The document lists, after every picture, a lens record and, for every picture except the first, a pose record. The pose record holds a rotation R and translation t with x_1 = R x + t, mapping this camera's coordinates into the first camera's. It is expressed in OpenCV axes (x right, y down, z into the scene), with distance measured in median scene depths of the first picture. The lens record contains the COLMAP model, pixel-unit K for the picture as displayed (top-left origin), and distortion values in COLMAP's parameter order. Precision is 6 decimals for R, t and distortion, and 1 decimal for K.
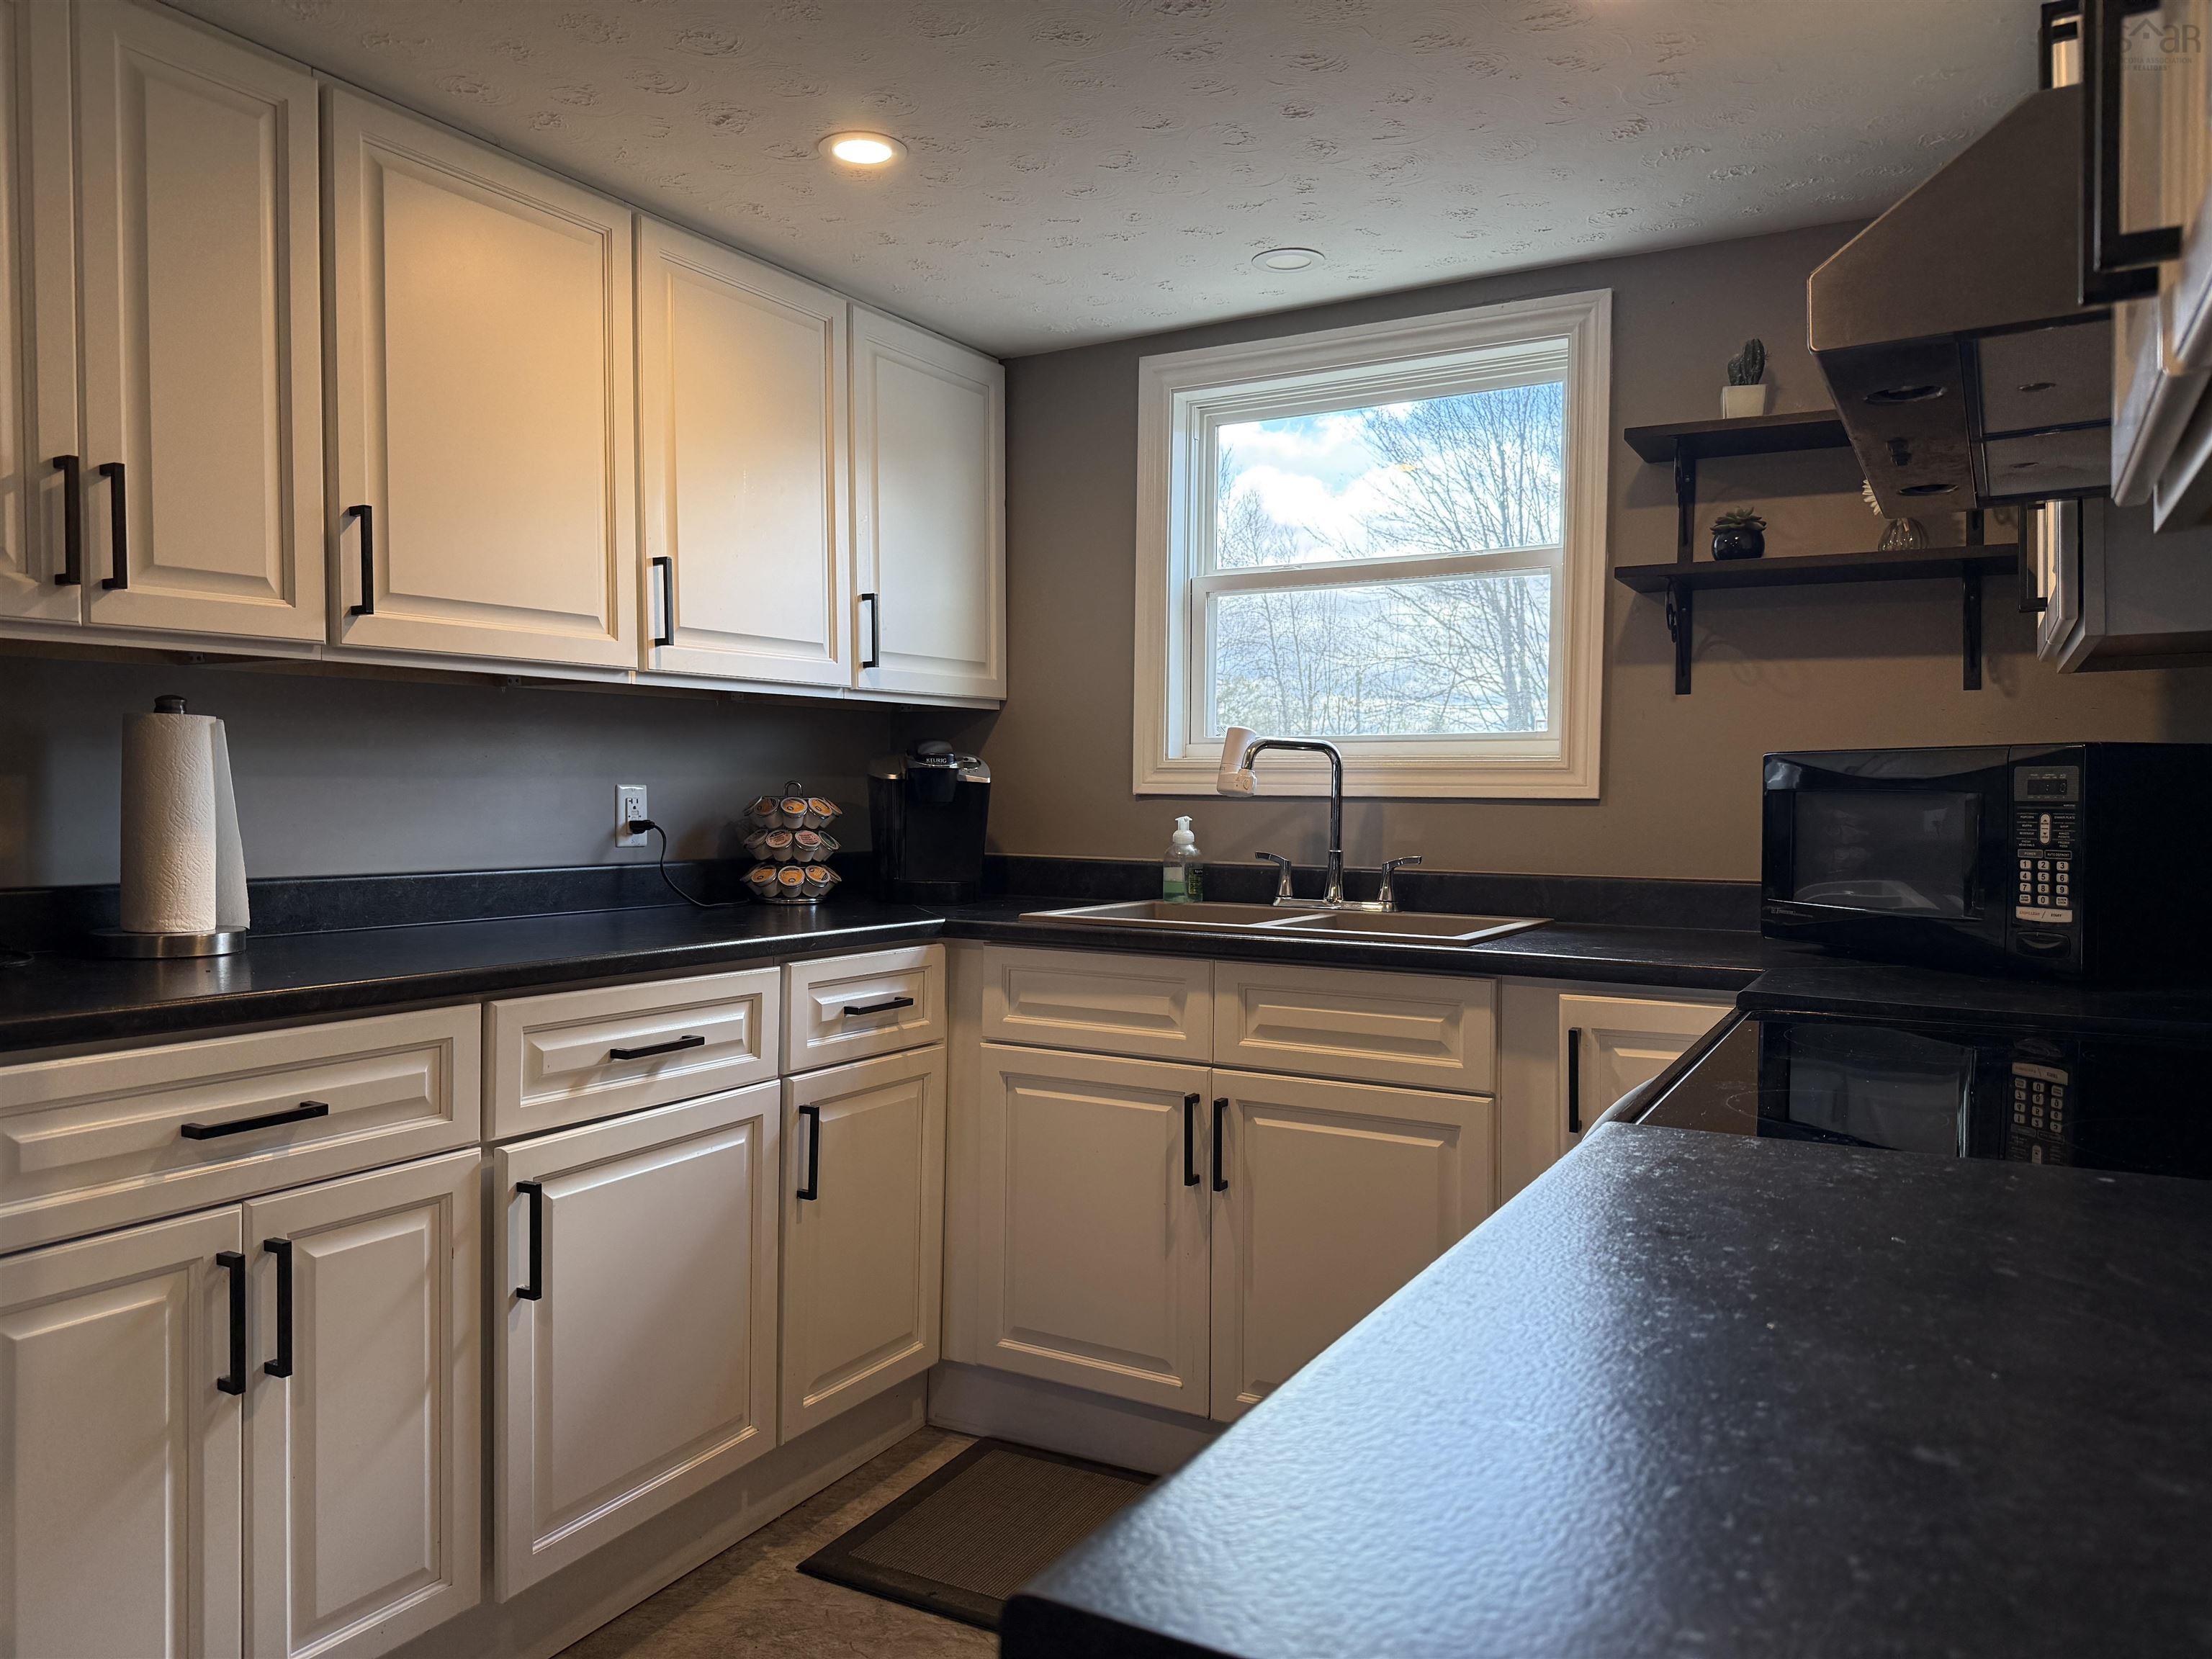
lens RADIAL K [[1563.3, 0, 1106.0], [0, 1563.3, 829.5], [0, 0, 1]] dist [0.128717, -0.148625]
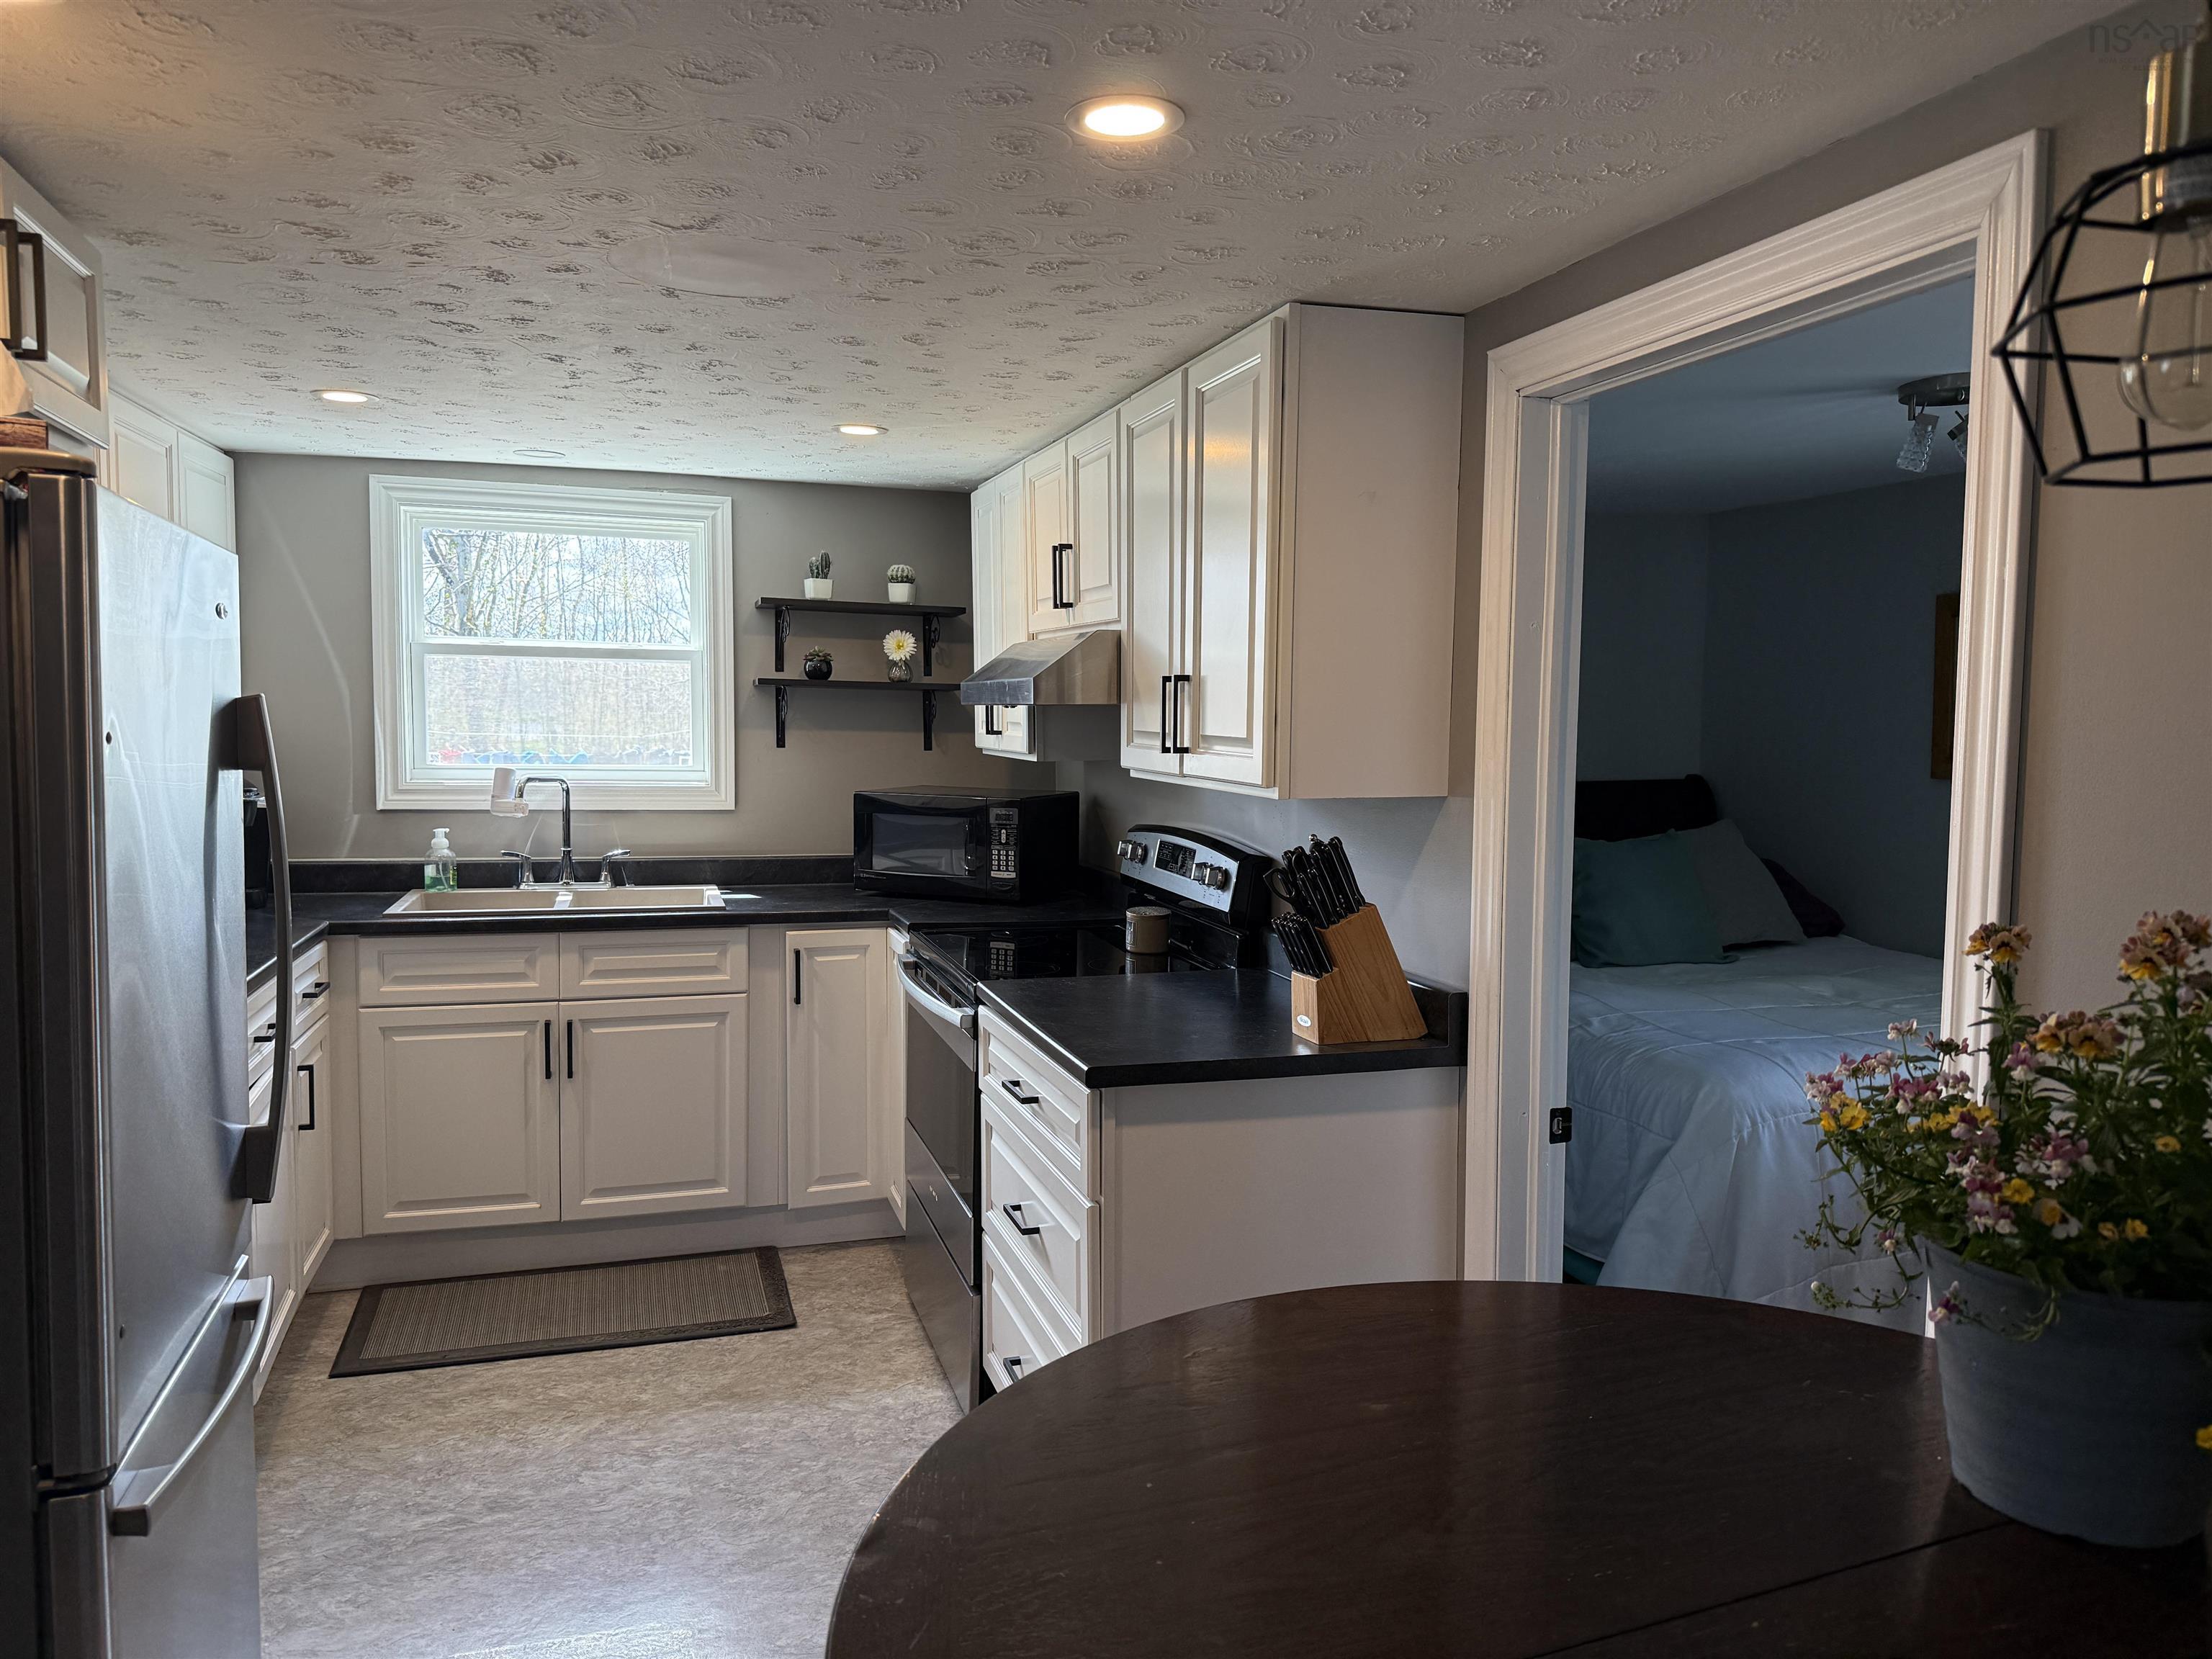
lens RADIAL K [[1530.8, 0, 1148.5], [0, 1530.8, 836.4], [0, 0, 1]] dist [-0.007498, -0.000599]
pose [[0.664355, -0.057336, 0.745215, -0.639778], [0.004508, 0.997343, 0.072716, -0.113874], [-0.747404, -0.044950, 0.662848, -0.412251]]
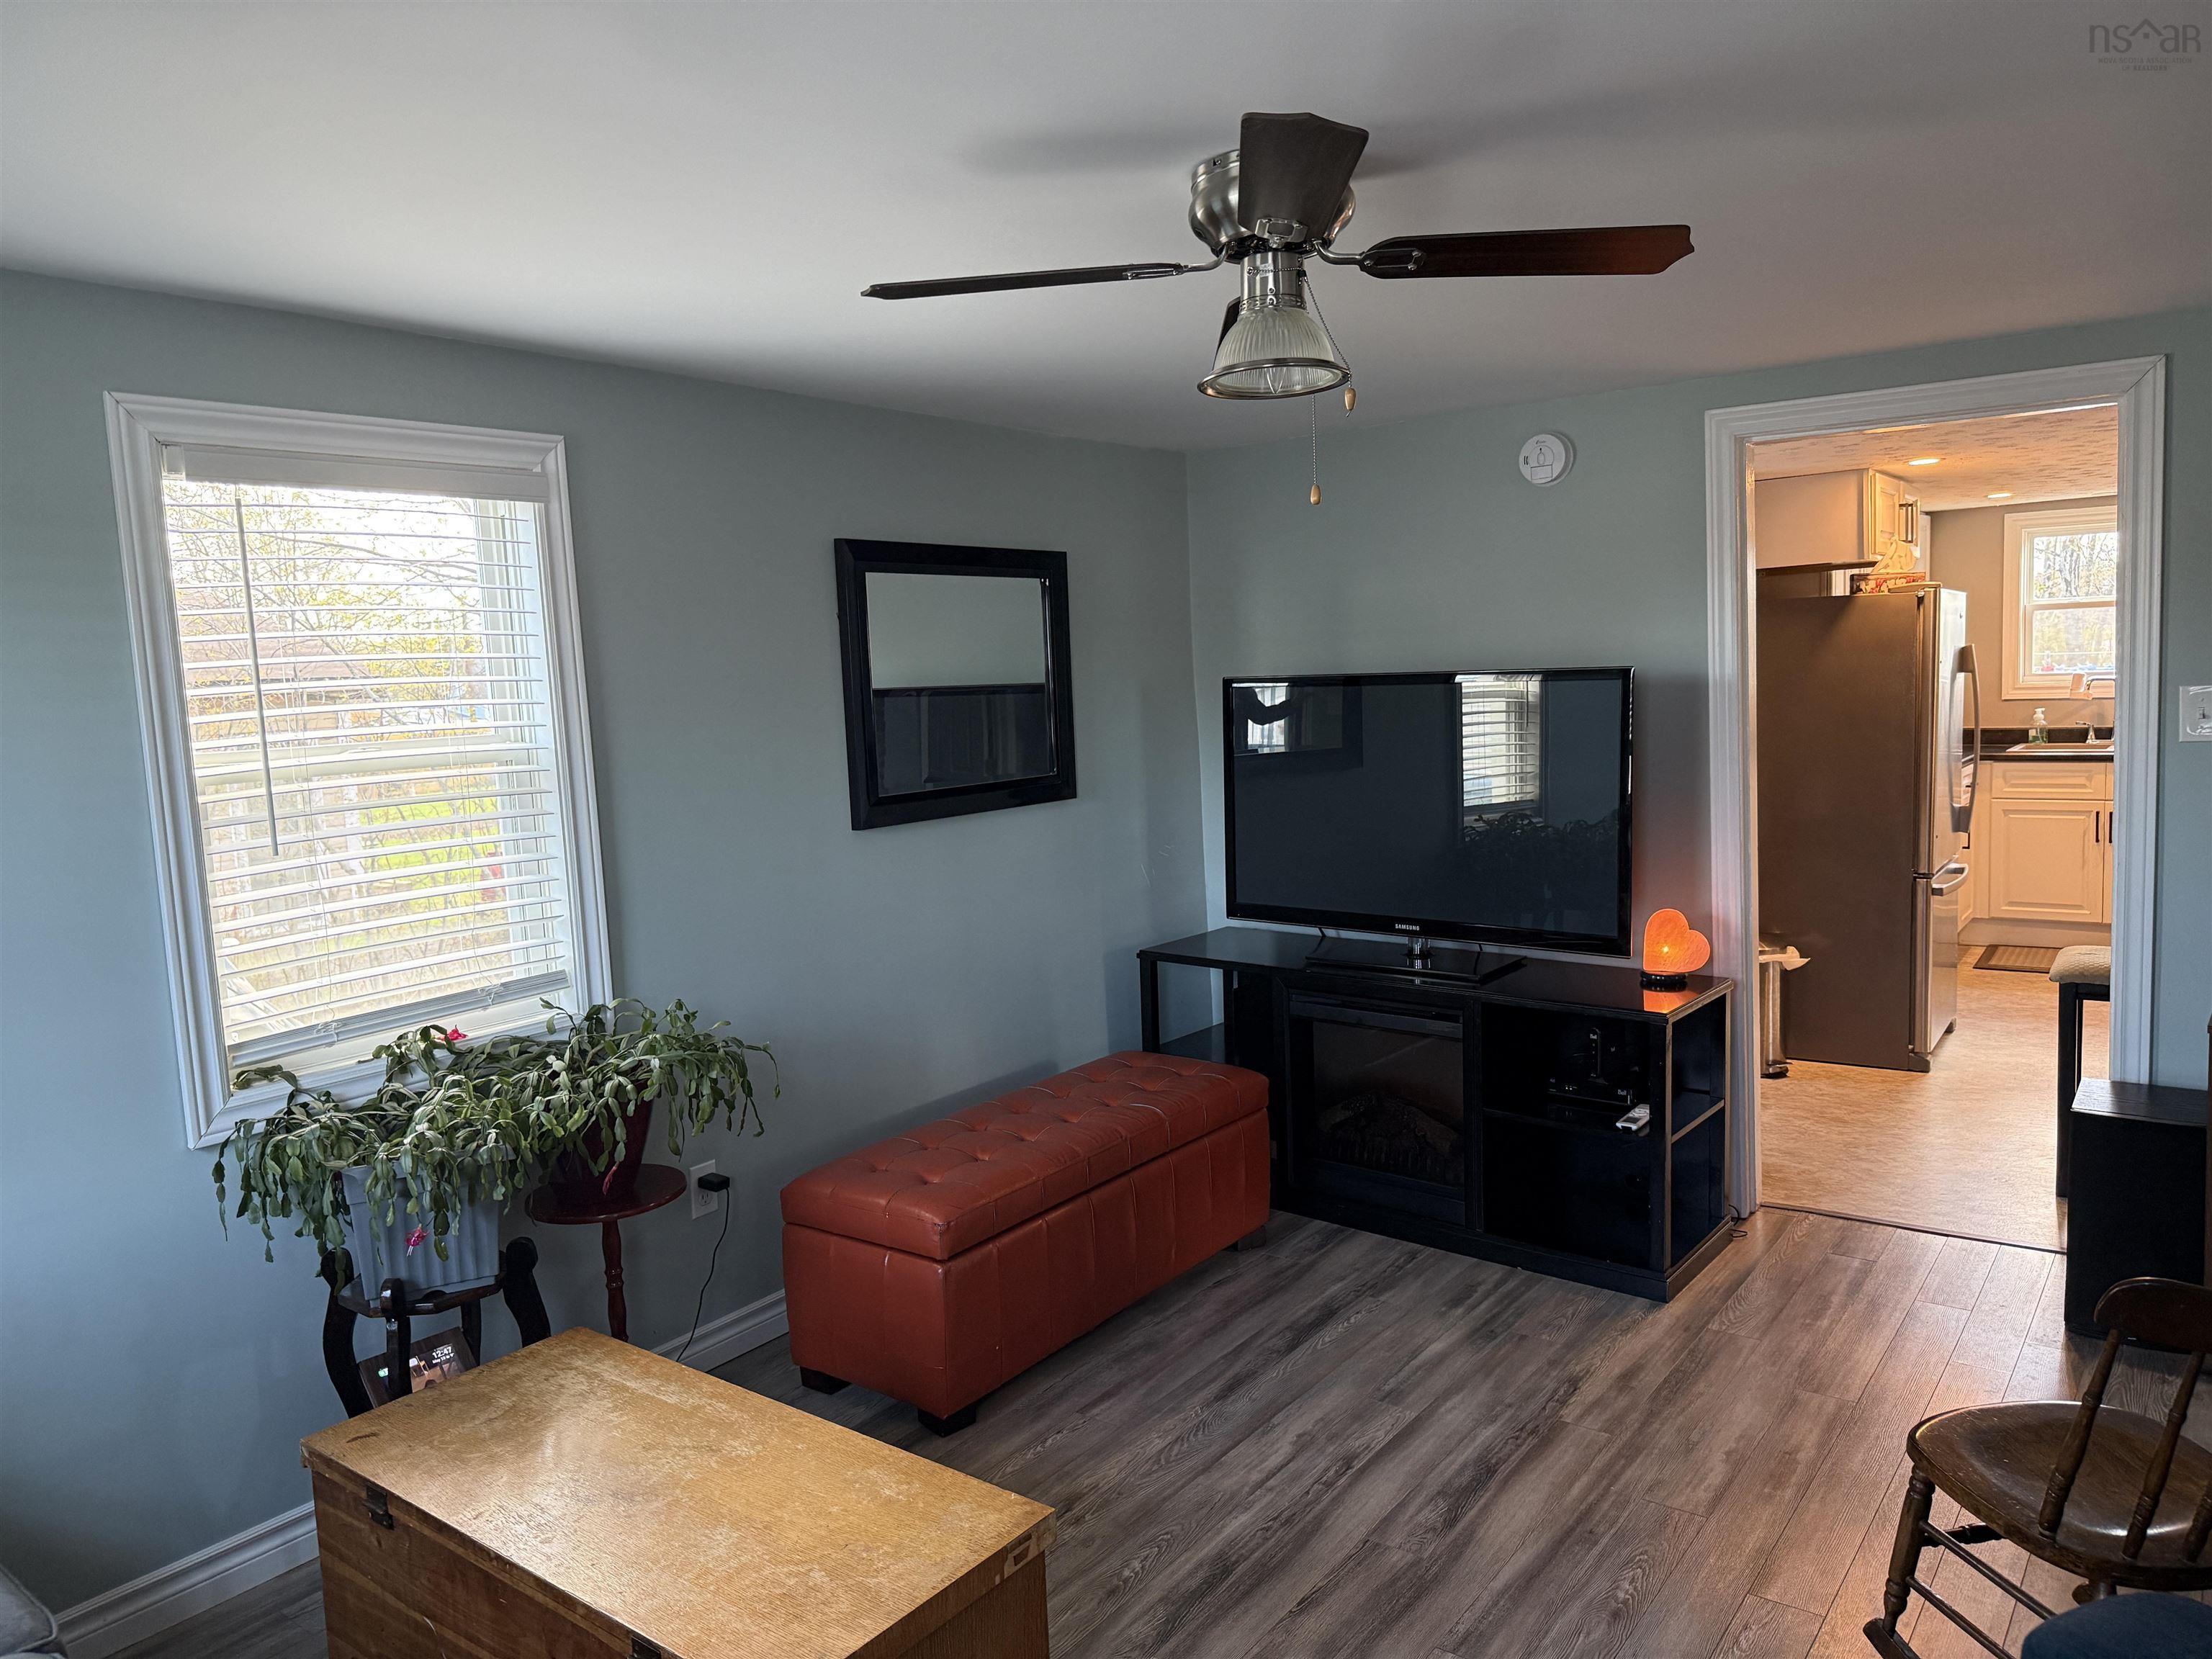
lens RADIAL K [[1563.3, 0, 1106.0], [0, 1563.3, 829.5], [0, 0, 1]] dist [0.128717, -0.148625]
pose [[0.992614, -0.041036, -0.114161, -1.340465], [0.050646, 0.995295, 0.082601, -0.121160], [0.110234, -0.087773, 0.990022, -1.985282]]
